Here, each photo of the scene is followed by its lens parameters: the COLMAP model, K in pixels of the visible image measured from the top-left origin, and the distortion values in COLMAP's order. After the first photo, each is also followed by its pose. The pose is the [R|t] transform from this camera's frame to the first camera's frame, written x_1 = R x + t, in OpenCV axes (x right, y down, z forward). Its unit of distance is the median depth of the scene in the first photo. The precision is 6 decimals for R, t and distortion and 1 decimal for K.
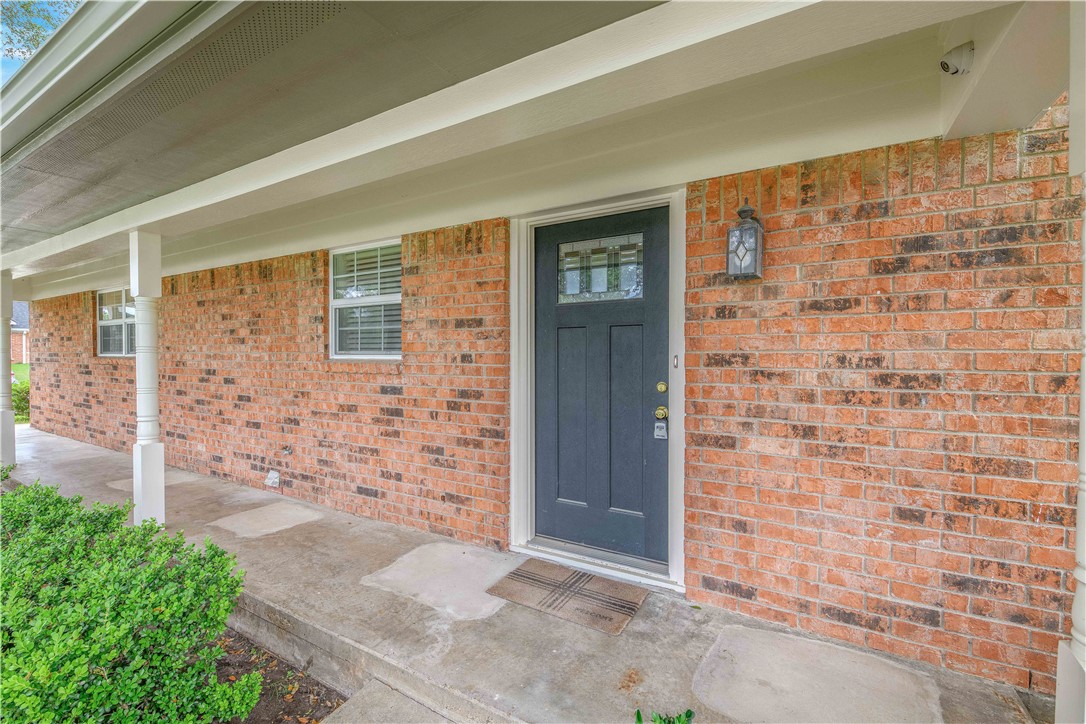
lens RADIAL K [[489.8, 0, 543.0], [0, 489.8, 362.0], [0, 0, 1]] dist [0.002879, -0.006418]
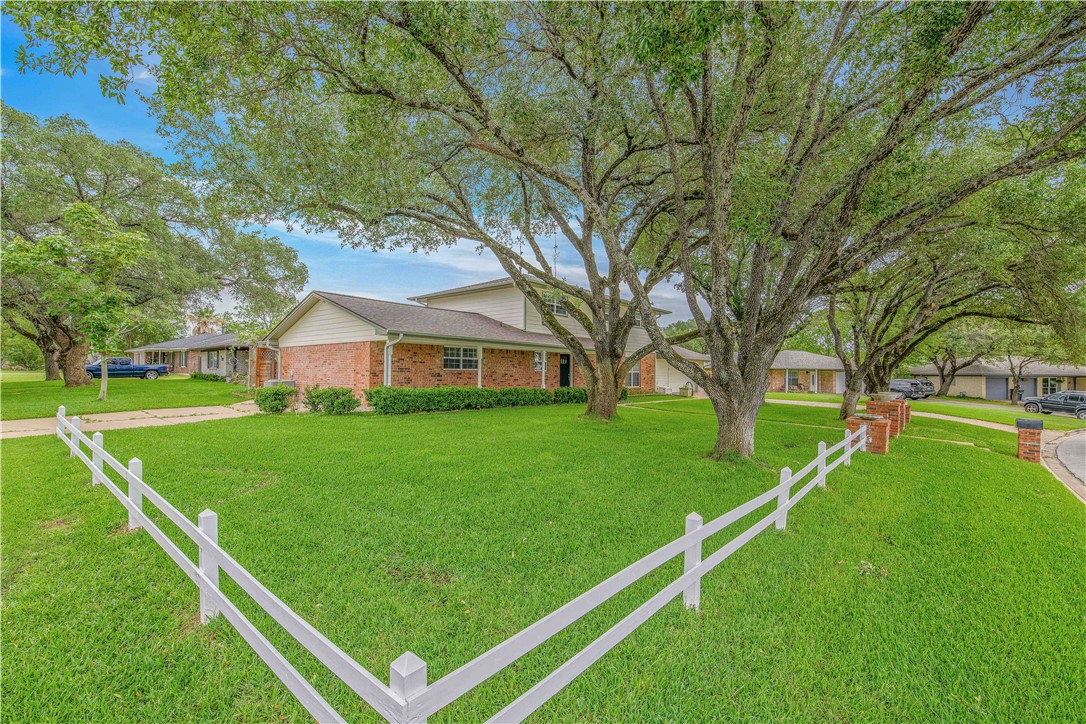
lens RADIAL K [[489.8, 0, 543.0], [0, 489.8, 362.0], [0, 0, 1]] dist [0.002879, -0.006418]
pose [[0.125648, 0.015774, 0.991949, -7.527764], [0.002340, 0.999866, -0.016196, -0.021353], [-0.992072, 0.004356, 0.125595, 0.256943]]
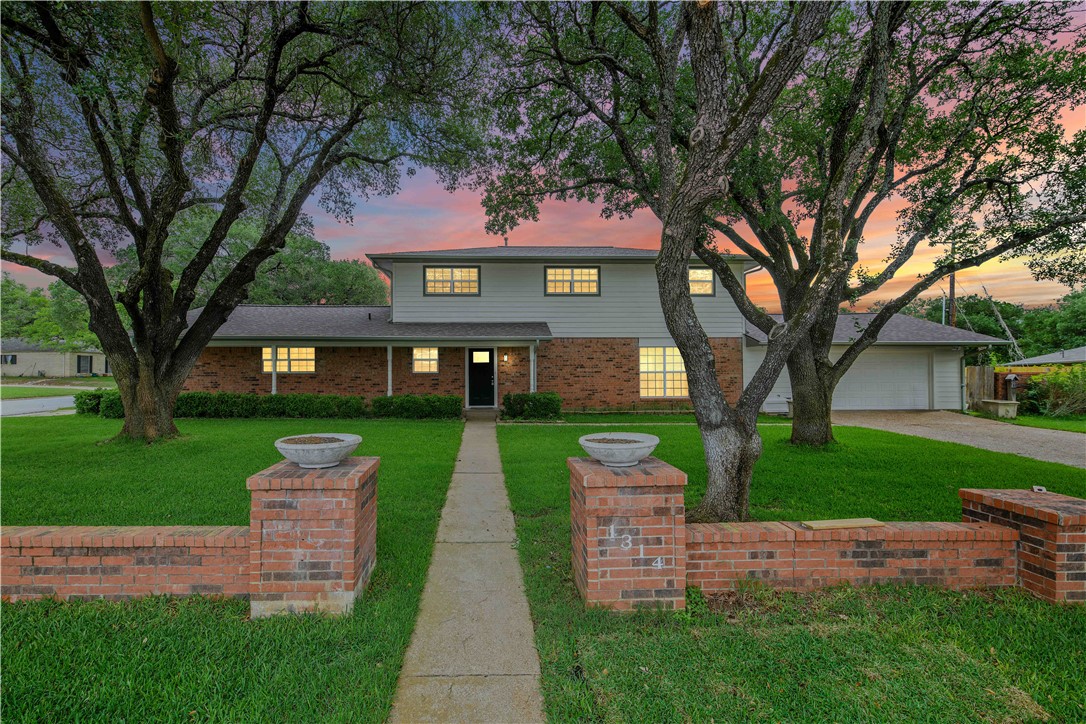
lens RADIAL K [[489.8, 0, 543.0], [0, 489.8, 362.0], [0, 0, 1]] dist [0.002879, -0.006418]
pose [[0.862874, 0.007995, 0.505355, -2.027349], [0.012386, 0.999240, -0.036956, 0.085205], [-0.505267, 0.038148, 0.862120, -4.048003]]
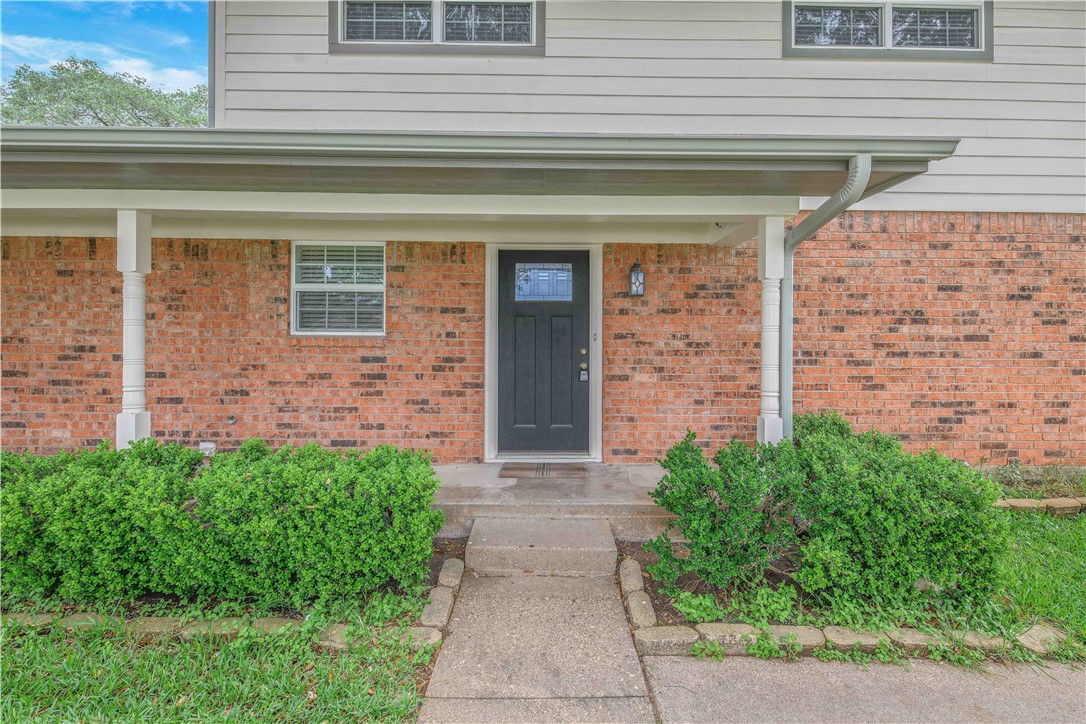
lens RADIAL K [[489.2, 0, 581.6], [0, 489.2, 337.7], [0, 0, 1]] dist [-0.001525, -0.000484]
pose [[0.846294, 0.008978, 0.532641, -0.599412], [0.001518, 0.999813, -0.019264, 0.029427], [-0.532715, 0.017112, 0.846122, -0.421118]]
